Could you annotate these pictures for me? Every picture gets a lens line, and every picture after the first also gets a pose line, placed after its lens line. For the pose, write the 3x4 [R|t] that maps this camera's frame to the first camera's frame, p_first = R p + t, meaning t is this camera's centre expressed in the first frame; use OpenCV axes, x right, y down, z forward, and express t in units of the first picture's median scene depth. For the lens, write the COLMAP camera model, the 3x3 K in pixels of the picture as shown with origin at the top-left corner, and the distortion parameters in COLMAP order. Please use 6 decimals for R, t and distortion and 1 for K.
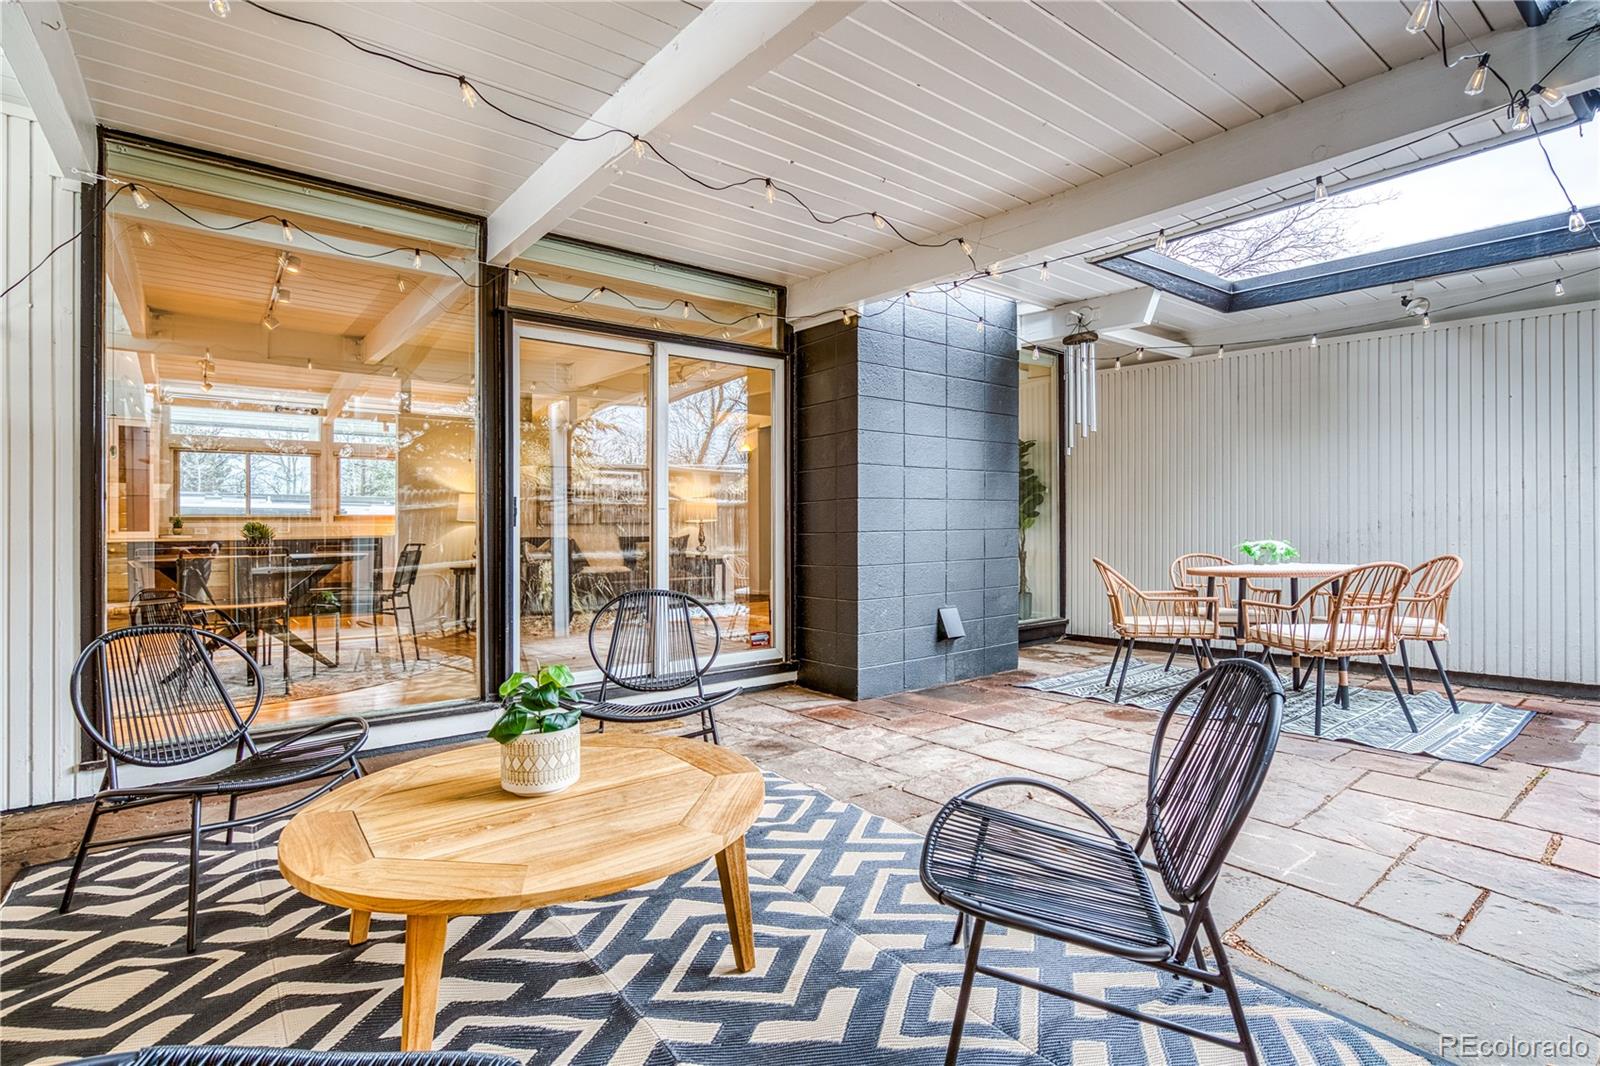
lens RADIAL K [[750.9, 0, 811.3], [0, 750.9, 526.7], [0, 0, 1]] dist [-0.006850, 0.003997]
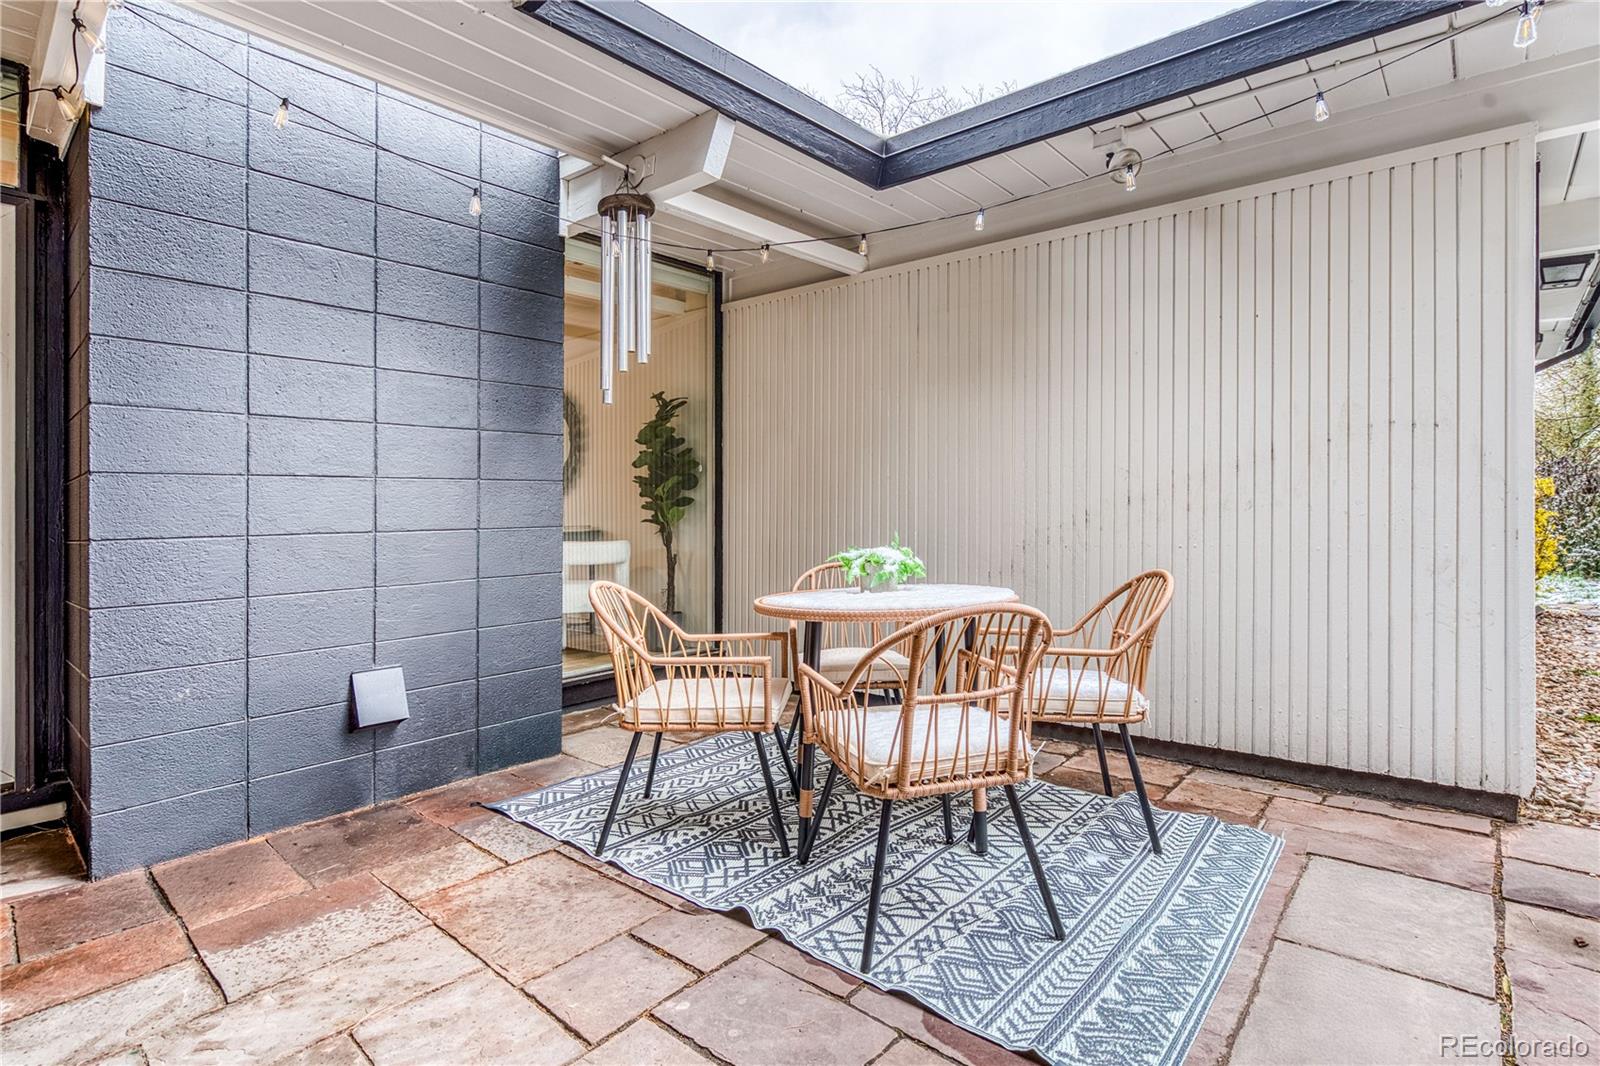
lens RADIAL K [[750.9, 0, 808.7], [0, 750.9, 528.3], [0, 0, 1]] dist [-0.006850, 0.003997]
pose [[0.985529, -0.010157, 0.169200, 0.419807], [0.006732, 0.999761, 0.020804, -0.008171], [-0.169371, -0.019364, 0.985362, 0.405128]]
